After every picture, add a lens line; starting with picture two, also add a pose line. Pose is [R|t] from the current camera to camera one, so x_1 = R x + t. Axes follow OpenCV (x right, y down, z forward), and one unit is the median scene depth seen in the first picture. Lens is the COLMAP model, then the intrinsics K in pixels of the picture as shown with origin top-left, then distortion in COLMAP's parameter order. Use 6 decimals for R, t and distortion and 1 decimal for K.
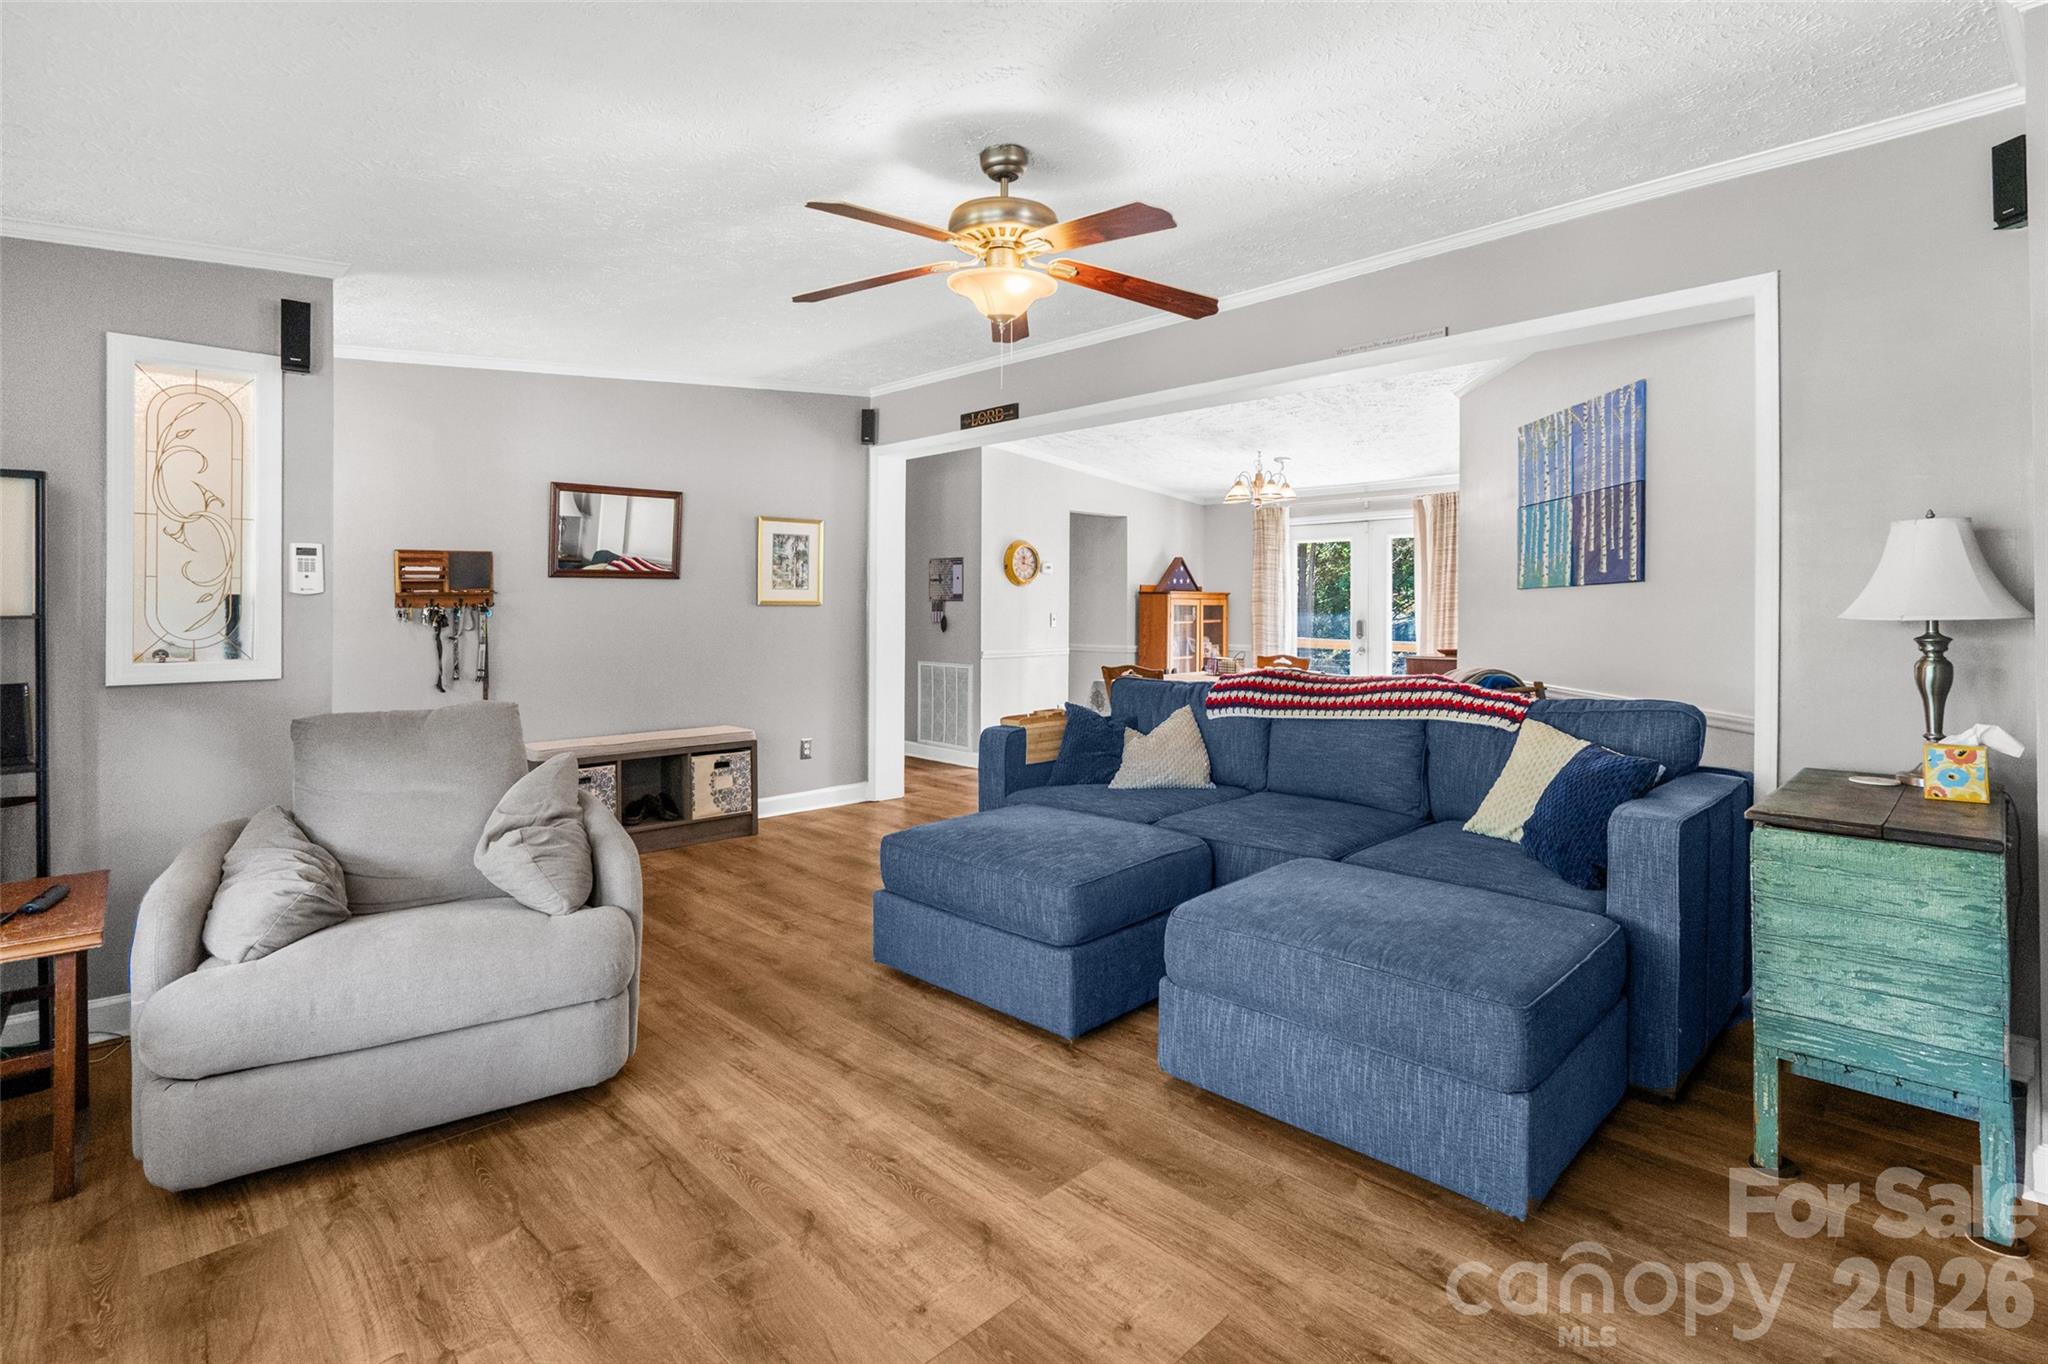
lens RADIAL K [[947.8, 0, 1030.7], [0, 947.8, 603.9], [0, 0, 1]] dist [-0.000115, 0.000082]
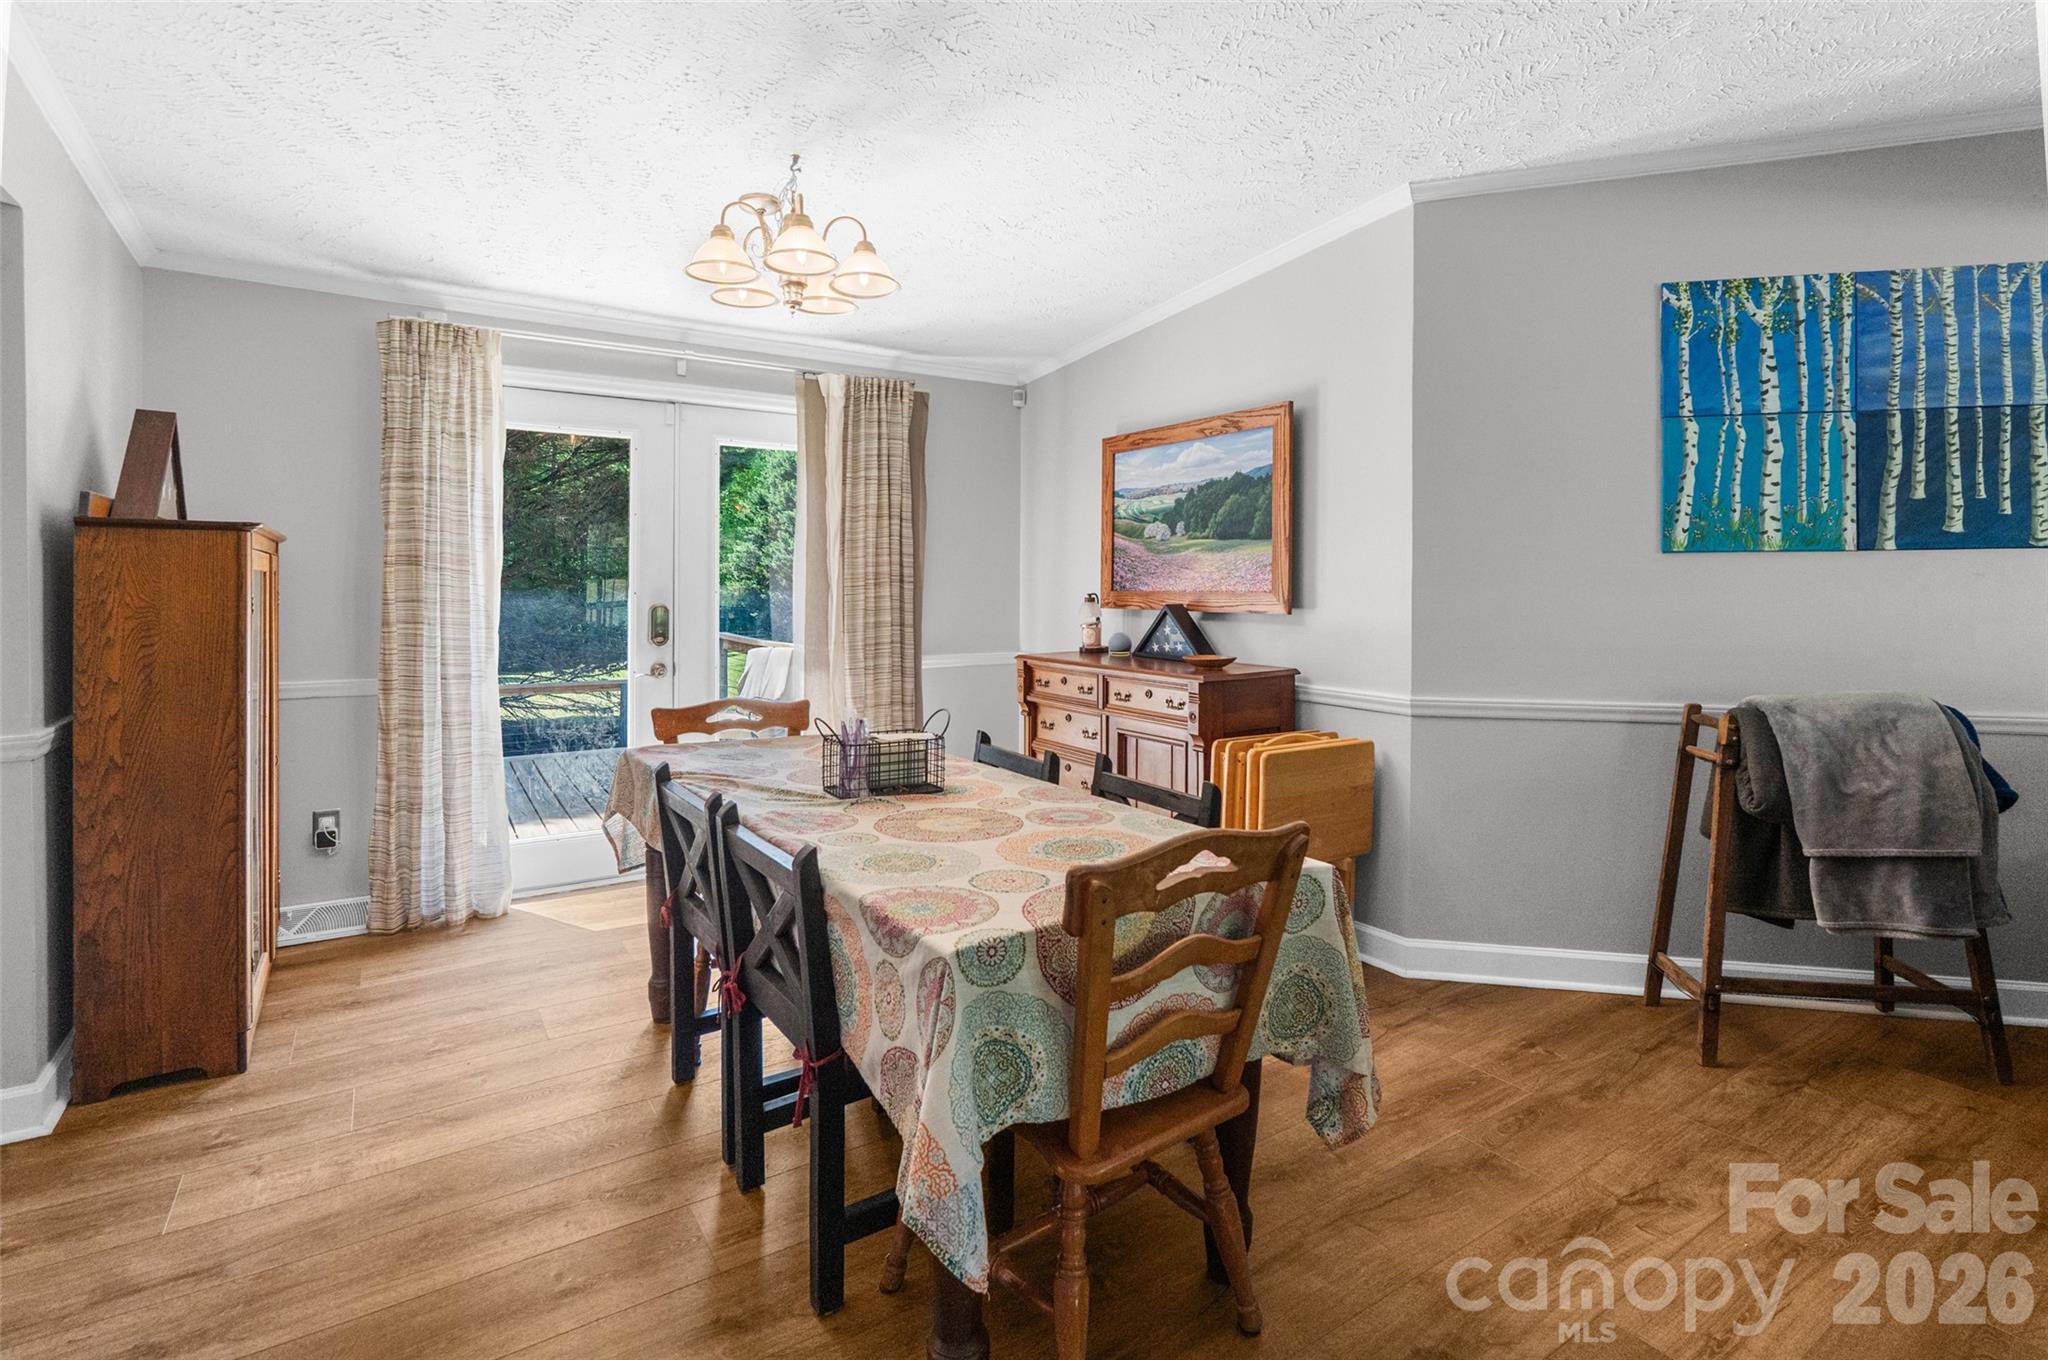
lens RADIAL K [[956.7, 0, 1017.7], [0, 956.7, 585.0], [0, 0, 1]] dist [-0.003586, 0.000241]
pose [[0.200035, -0.004721, 0.979777, -0.094409], [-0.006500, 0.999960, 0.006146, 0.002423], [-0.979767, -0.007598, 0.199997, 0.740671]]
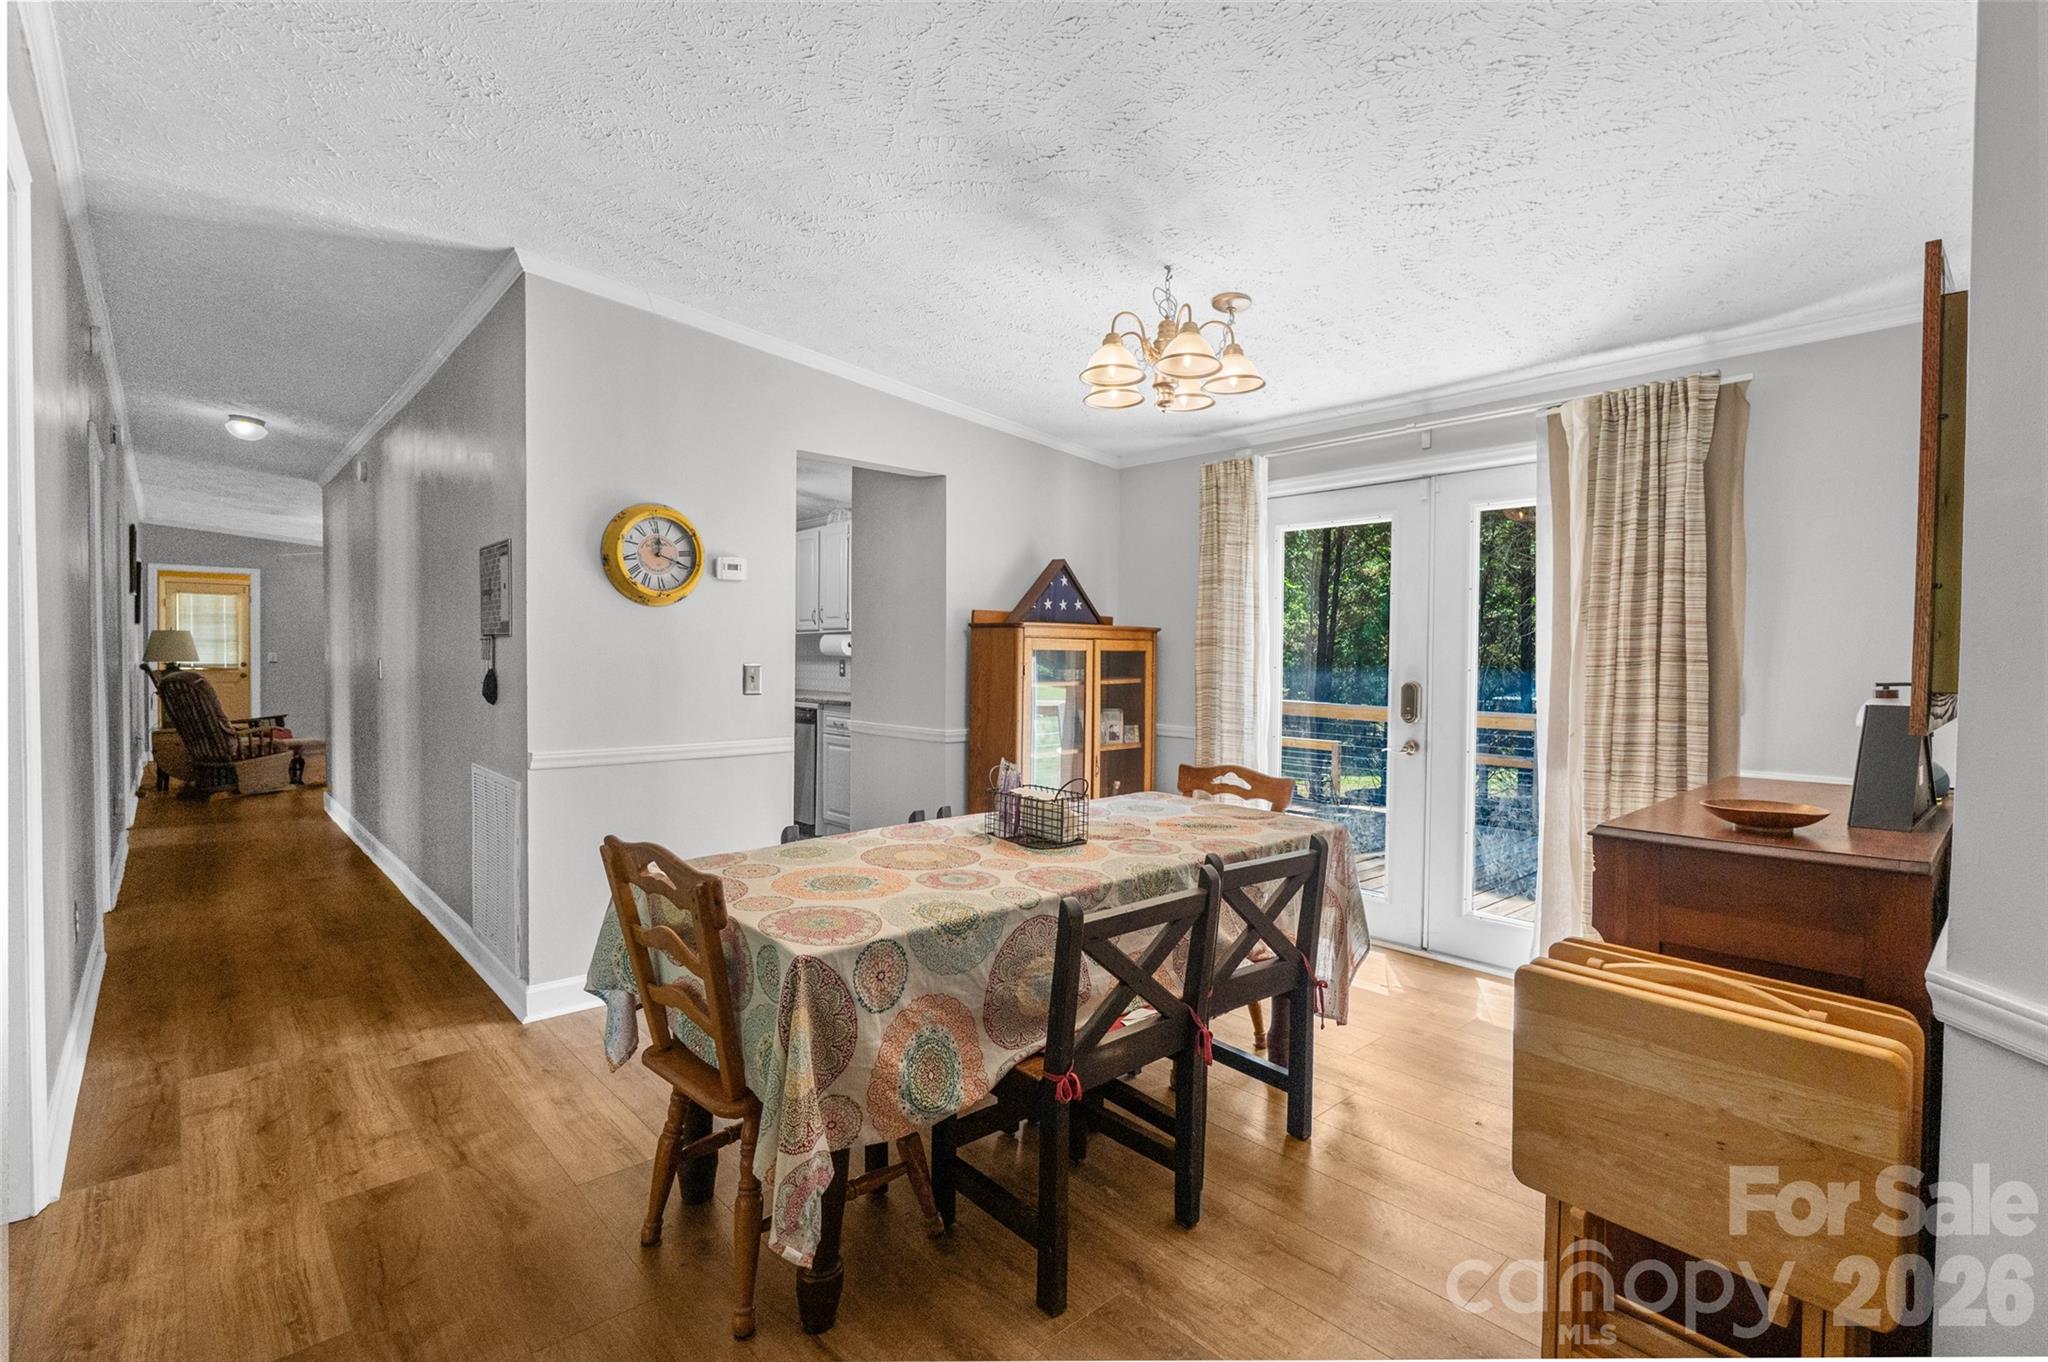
lens RADIAL K [[928.0, 0, 1023.4], [0, 928.0, 672.7], [0, 0, 1]] dist [-0.001172, -0.000167]
pose [[0.999217, 0.006989, -0.038939, 0.172379], [-0.006109, 0.999725, 0.022661, 0.002267], [0.039087, -0.022405, 0.998985, 0.529272]]
